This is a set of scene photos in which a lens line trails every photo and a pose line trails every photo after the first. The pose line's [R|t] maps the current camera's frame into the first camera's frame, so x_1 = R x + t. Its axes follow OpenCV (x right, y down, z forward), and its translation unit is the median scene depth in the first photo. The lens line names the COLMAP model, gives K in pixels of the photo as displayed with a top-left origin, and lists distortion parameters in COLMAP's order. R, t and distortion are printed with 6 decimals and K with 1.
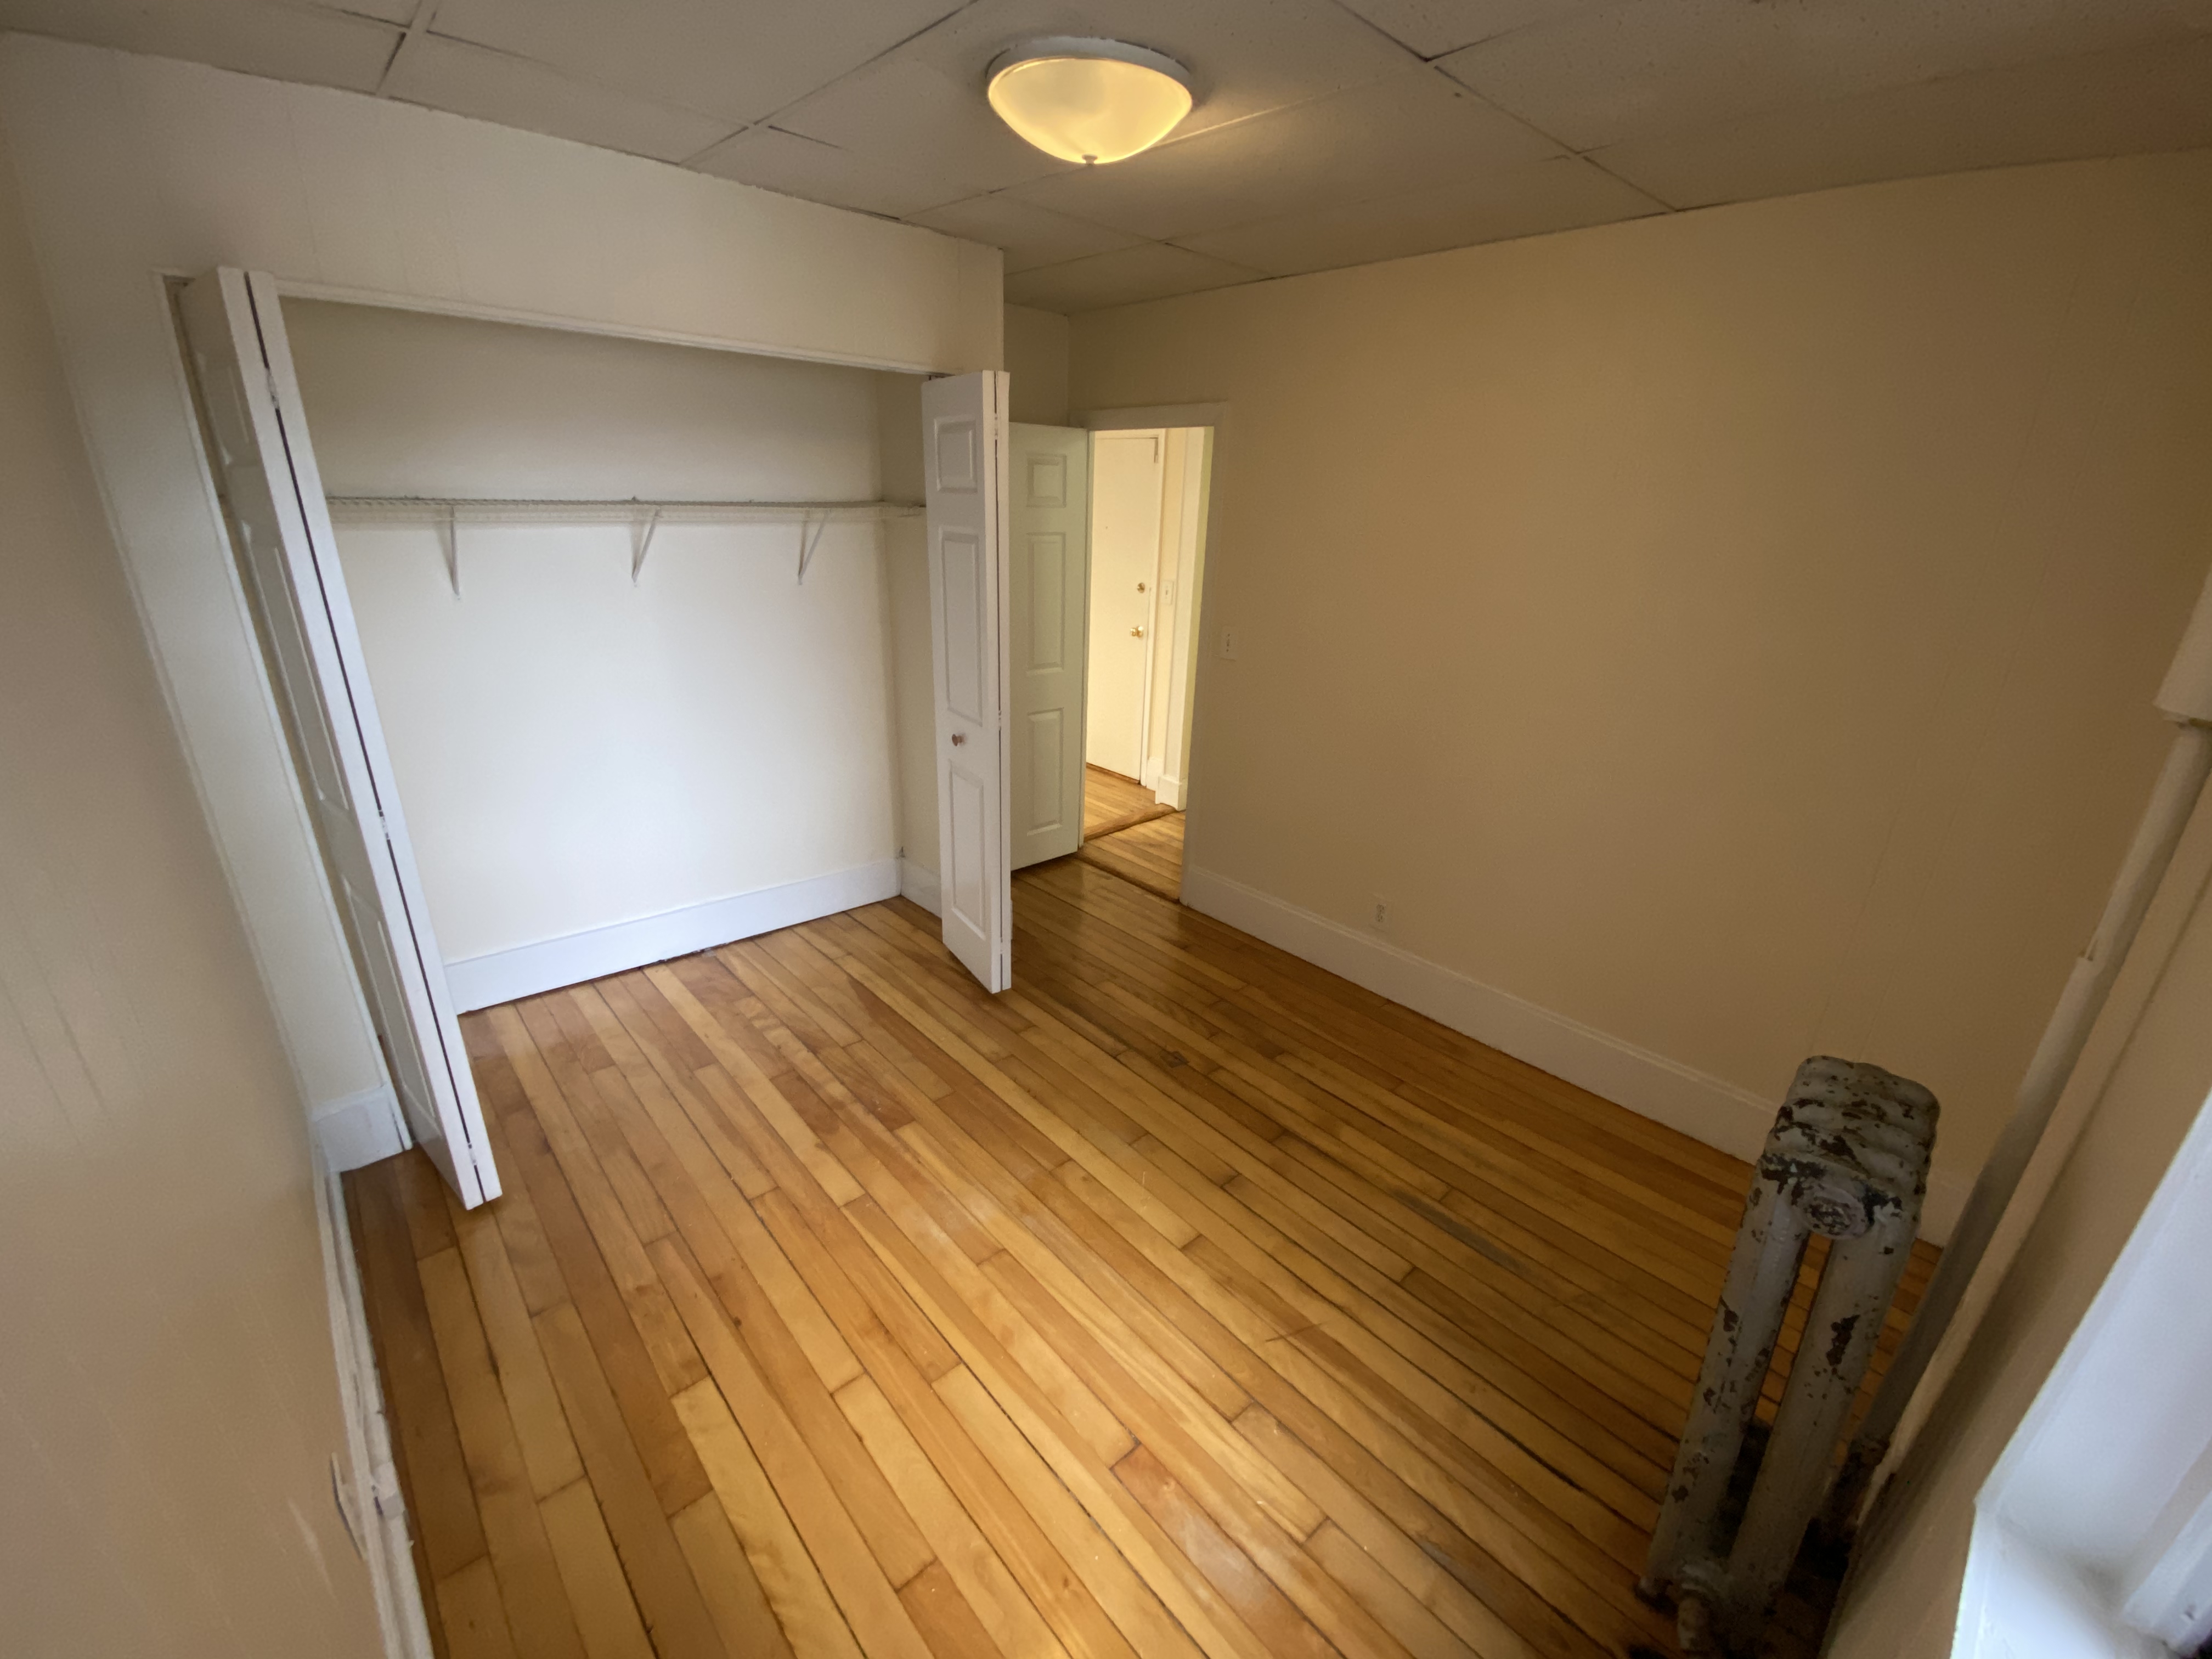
lens RADIAL K [[904.8, 0, 1106.0], [0, 904.8, 829.5], [0, 0, 1]] dist [-0.001380, -0.000277]
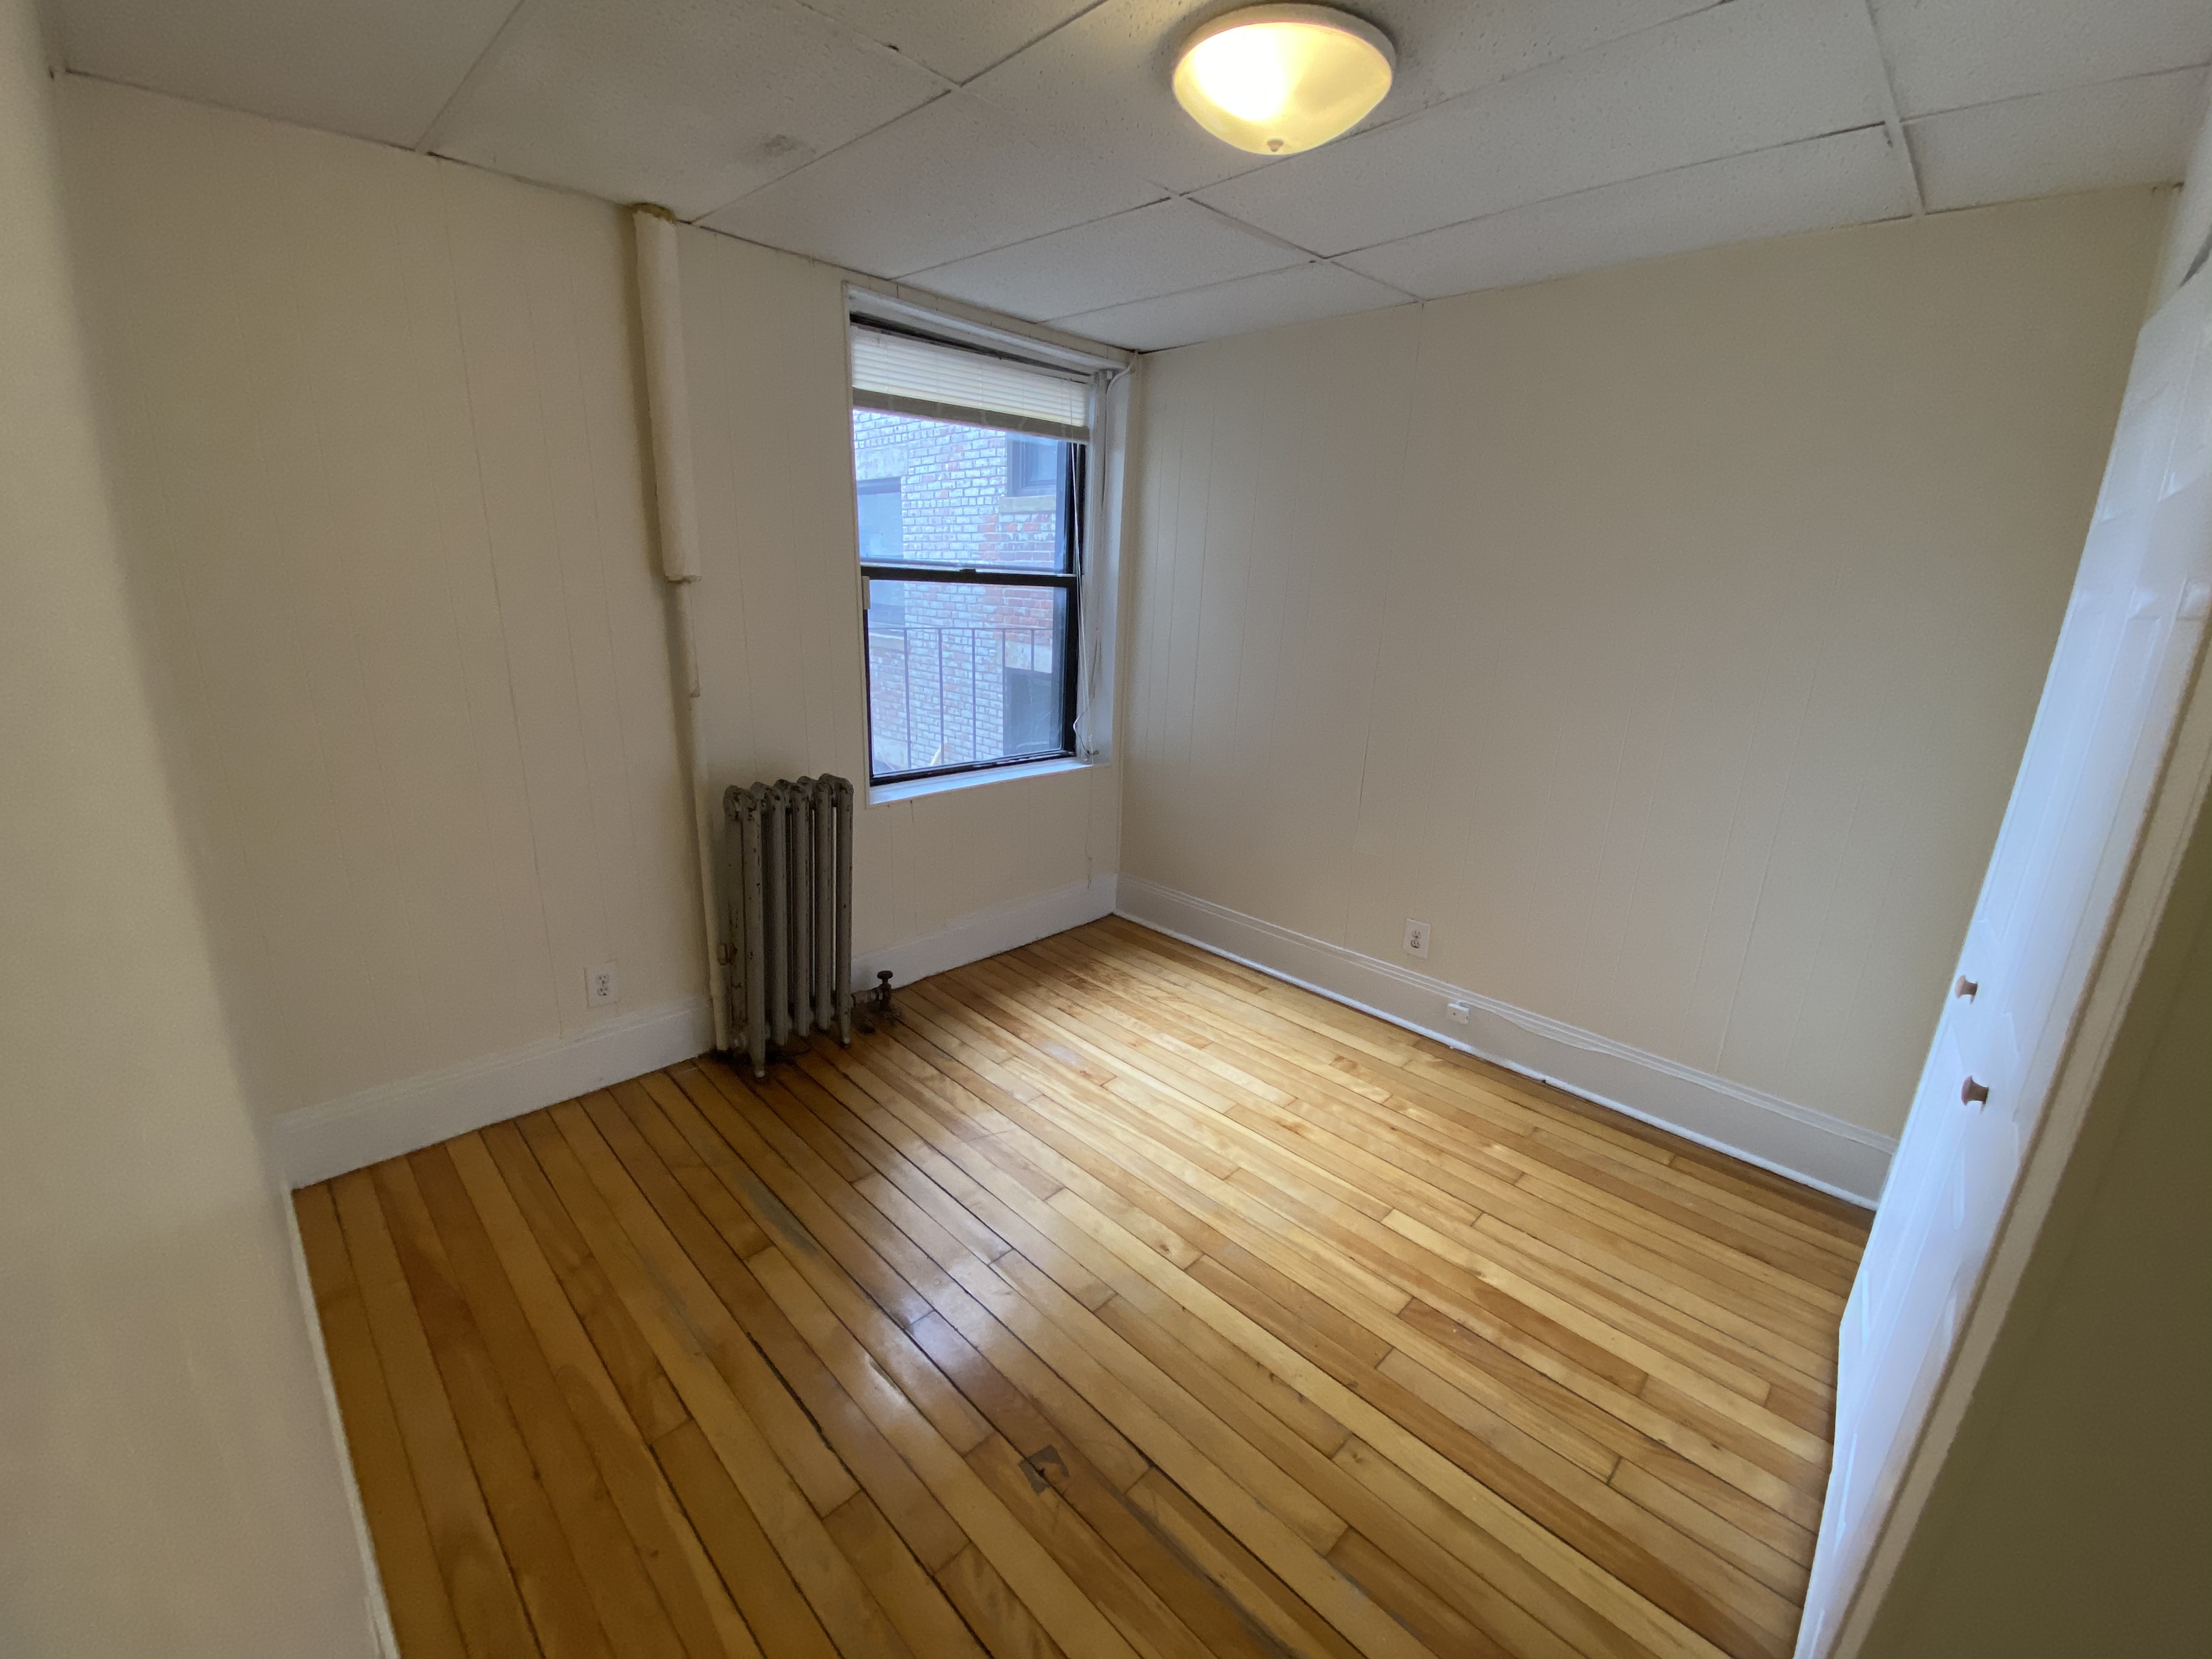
lens RADIAL K [[904.8, 0, 1106.0], [0, 904.8, 829.5], [0, 0, 1]] dist [-0.001380, -0.000277]
pose [[-0.996892, -0.048038, -0.062439, 0.107842], [-0.075408, 0.811261, 0.579801, -0.464024], [0.022802, 0.582708, -0.812362, 1.439645]]
